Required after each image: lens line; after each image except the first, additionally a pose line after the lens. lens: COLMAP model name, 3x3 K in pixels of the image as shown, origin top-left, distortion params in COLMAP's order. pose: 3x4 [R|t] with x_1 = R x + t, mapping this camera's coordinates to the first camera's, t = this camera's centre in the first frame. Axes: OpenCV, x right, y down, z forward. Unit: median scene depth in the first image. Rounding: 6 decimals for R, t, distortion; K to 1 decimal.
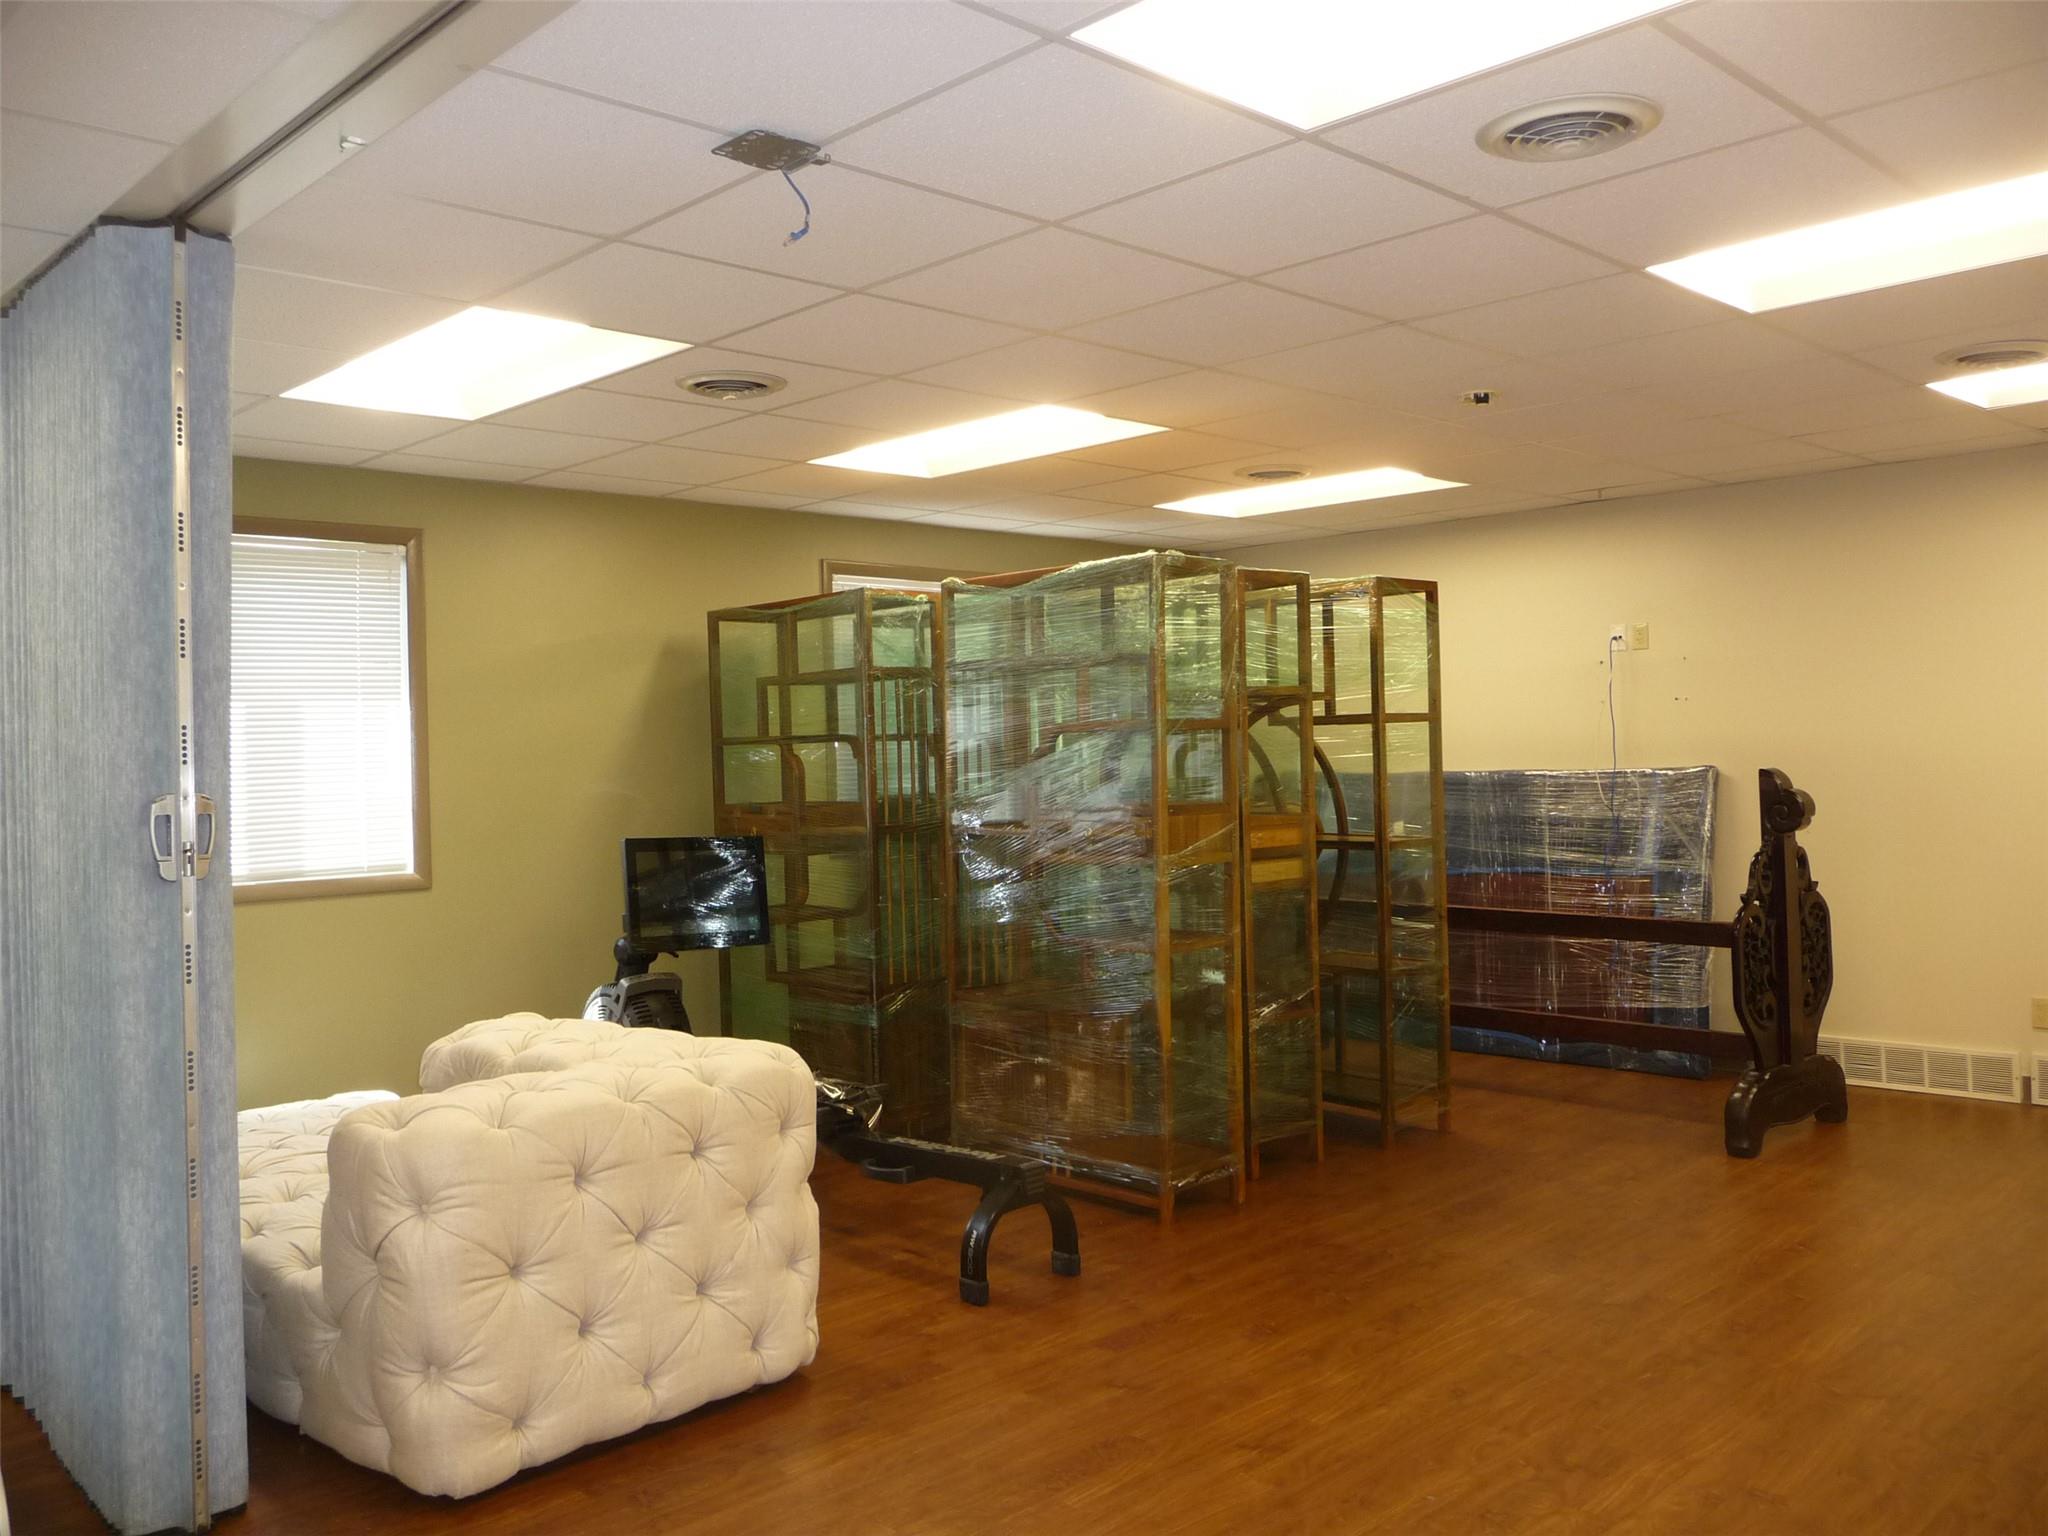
lens RADIAL K [[1656.8, 0, 1018.8], [0, 1656.8, 760.5], [0, 0, 1]] dist [-0.047137, 0.061538]
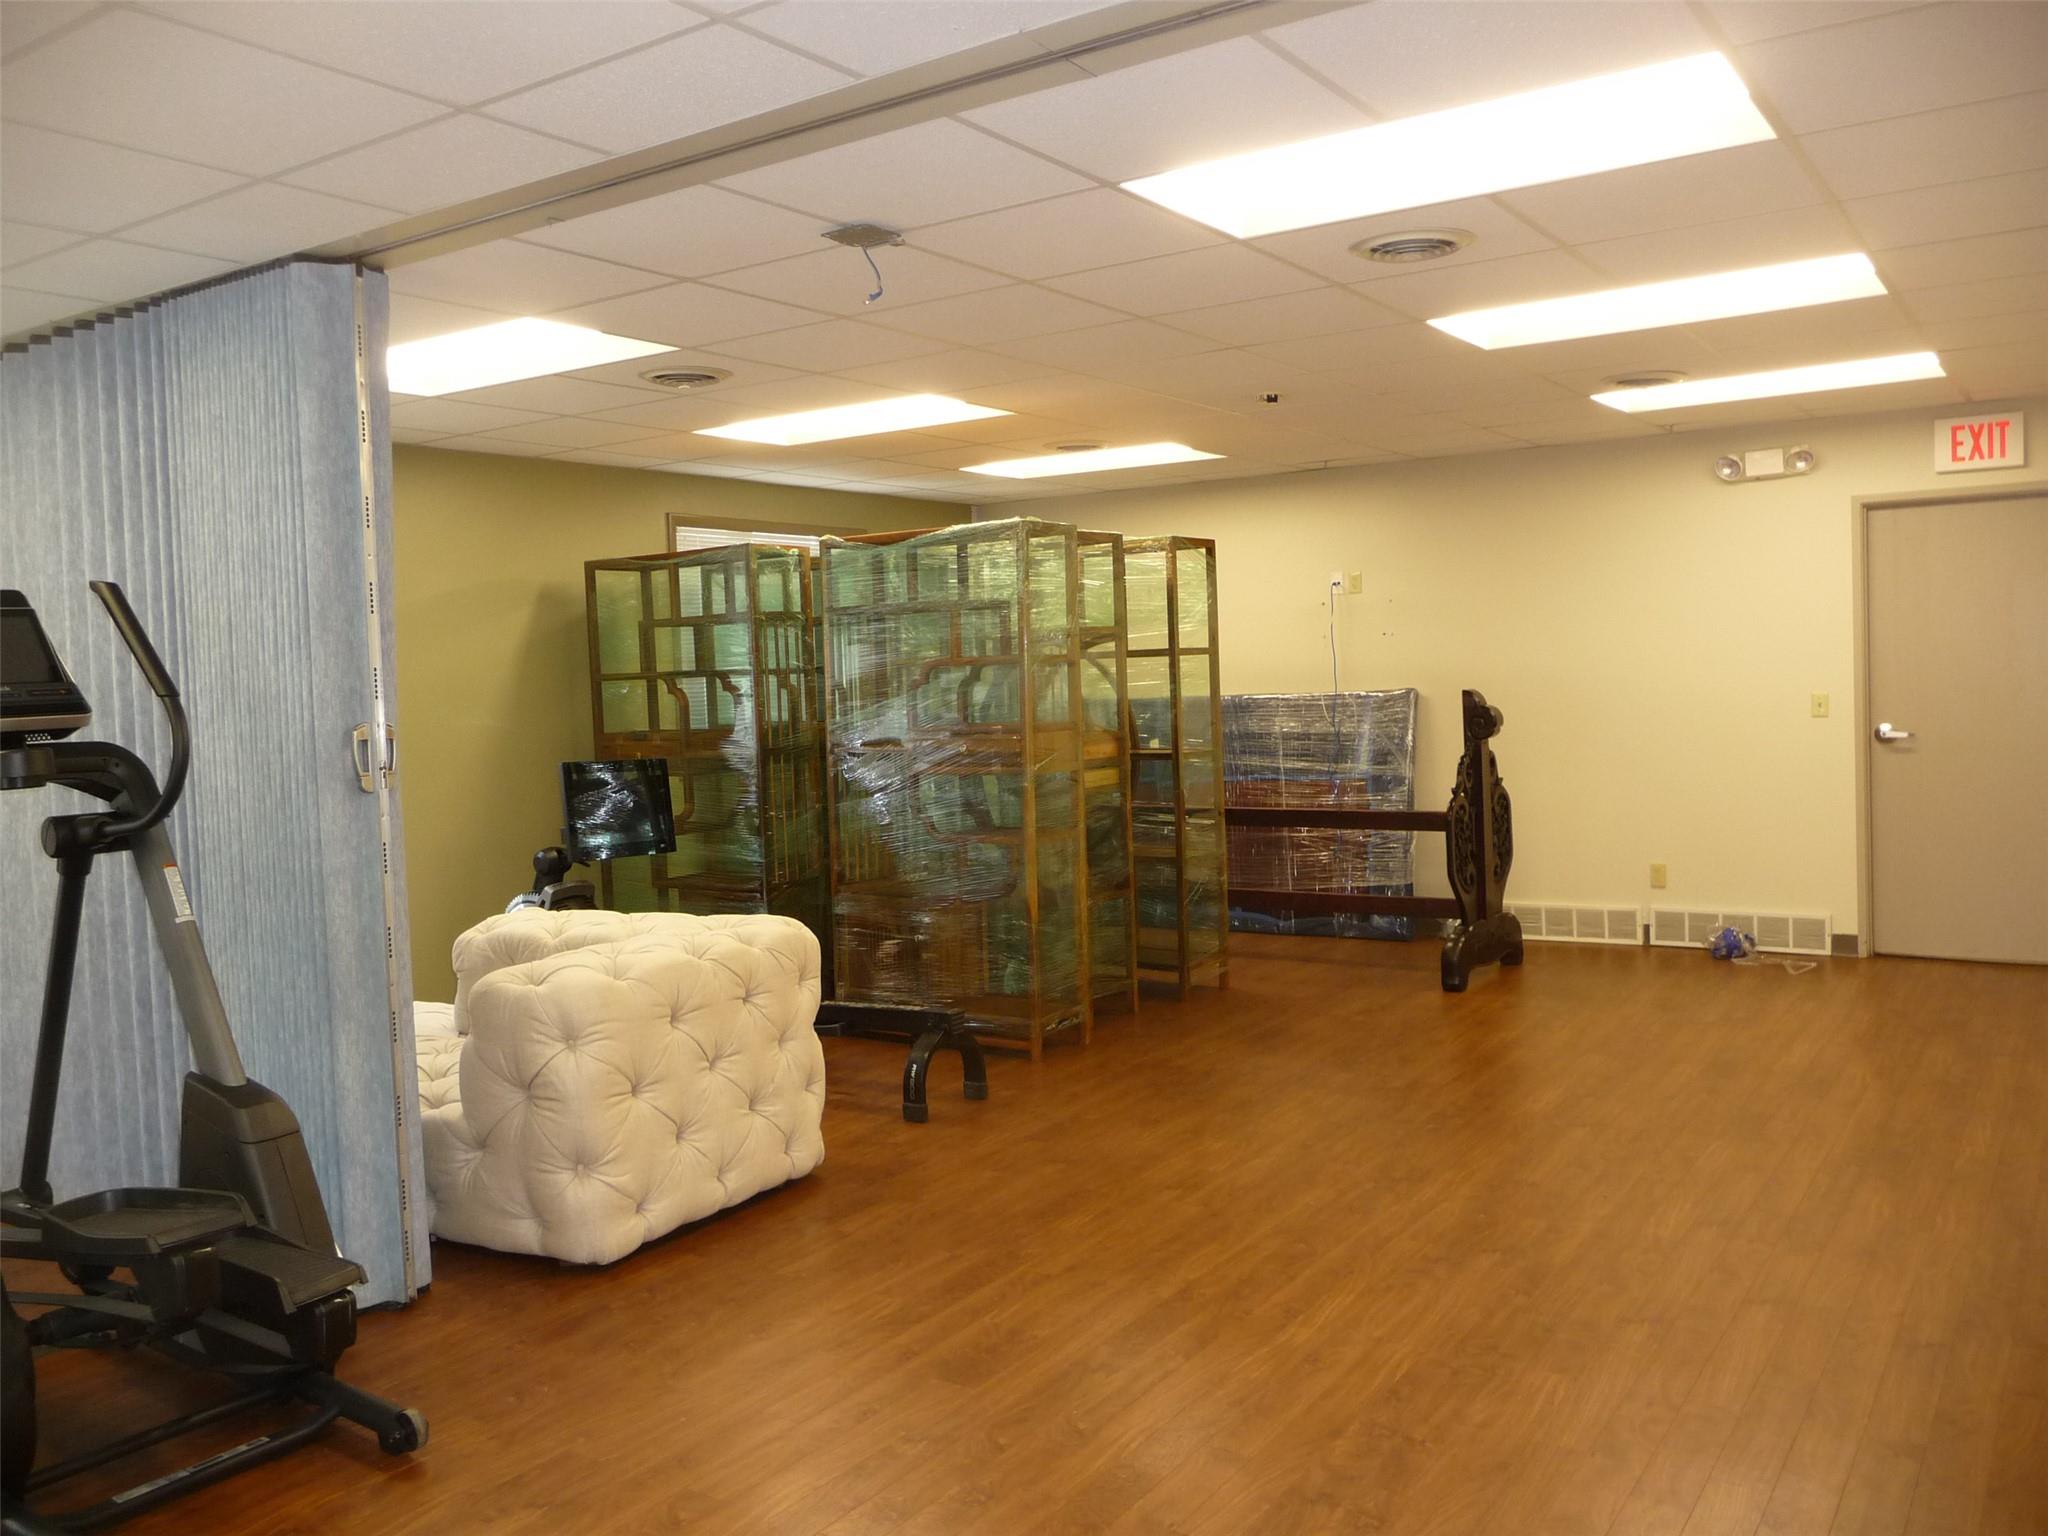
lens RADIAL K [[1656.8, 0, 1018.8], [0, 1656.8, 760.5], [0, 0, 1]] dist [-0.047137, 0.061538]
pose [[0.976809, -0.021478, 0.213034, -0.201572], [0.012720, 0.999020, 0.042393, 0.001437], [-0.213736, -0.038700, 0.976125, -0.223391]]
